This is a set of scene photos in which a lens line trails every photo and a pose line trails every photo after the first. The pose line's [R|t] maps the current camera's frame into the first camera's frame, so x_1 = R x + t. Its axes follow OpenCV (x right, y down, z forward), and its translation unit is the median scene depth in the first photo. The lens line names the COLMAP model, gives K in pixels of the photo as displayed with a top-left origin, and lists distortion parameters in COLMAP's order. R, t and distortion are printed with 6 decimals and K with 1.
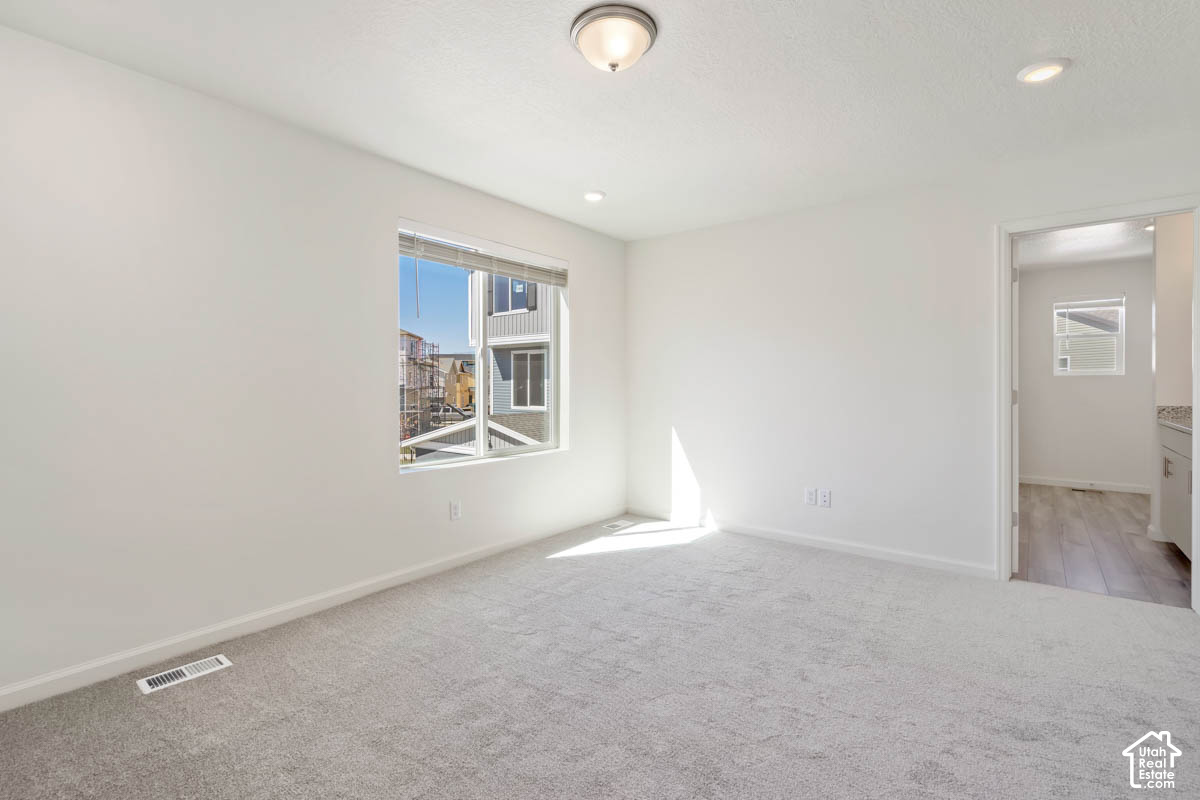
lens RADIAL K [[551.0, 0, 598.0], [0, 551.0, 393.8], [0, 0, 1]] dist [-0.000258, 0.000126]
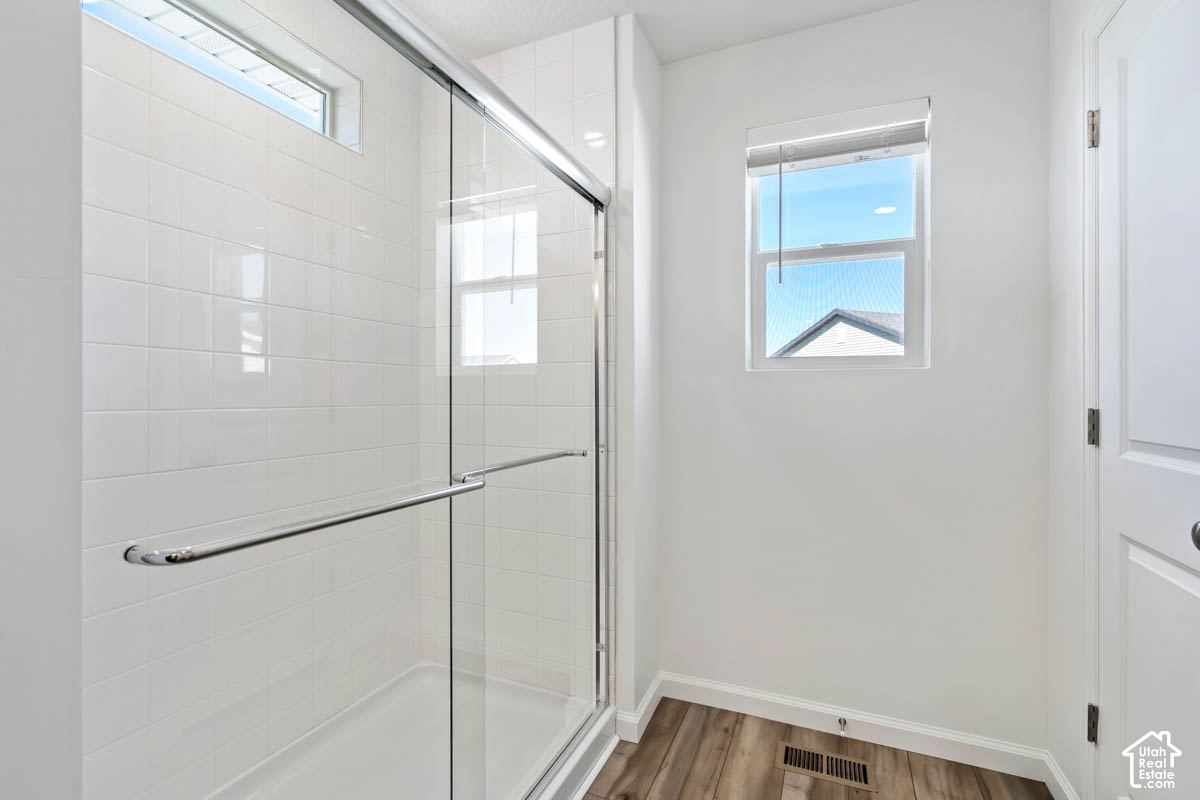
lens RADIAL K [[551.0, 0, 596.8], [0, 551.0, 391.8], [0, 0, 1]] dist [-0.000258, 0.000126]
pose [[0.967884, 0.005221, 0.251341, 0.702877], [-0.002900, 0.999950, -0.009606, -0.017287], [-0.251379, 0.008569, 0.967851, 0.753401]]
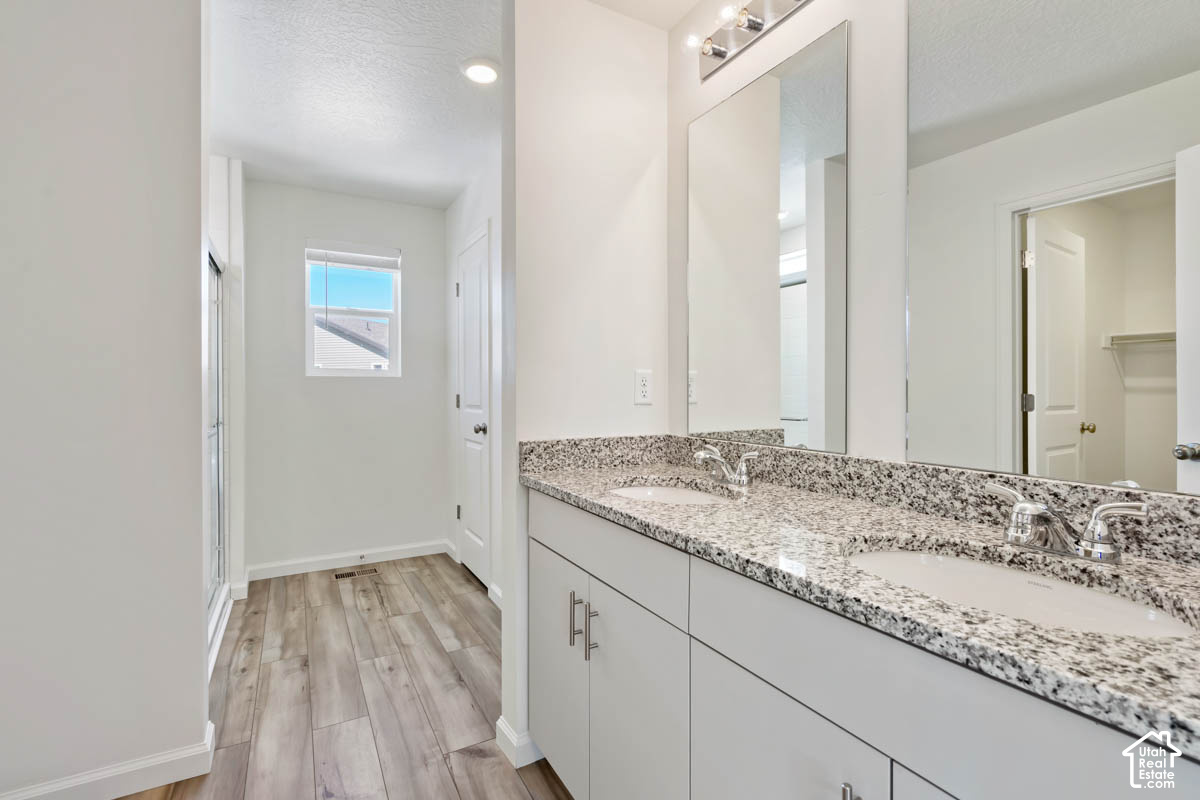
lens RADIAL K [[551.0, 0, 592.2], [0, 551.0, 394.6], [0, 0, 1]] dist [-0.000258, 0.000126]
pose [[0.391451, 0.001234, 0.920198, 0.451502], [0.011203, 0.999919, -0.006107, -0.007338], [-0.920131, 0.012700, 0.391405, 0.543420]]
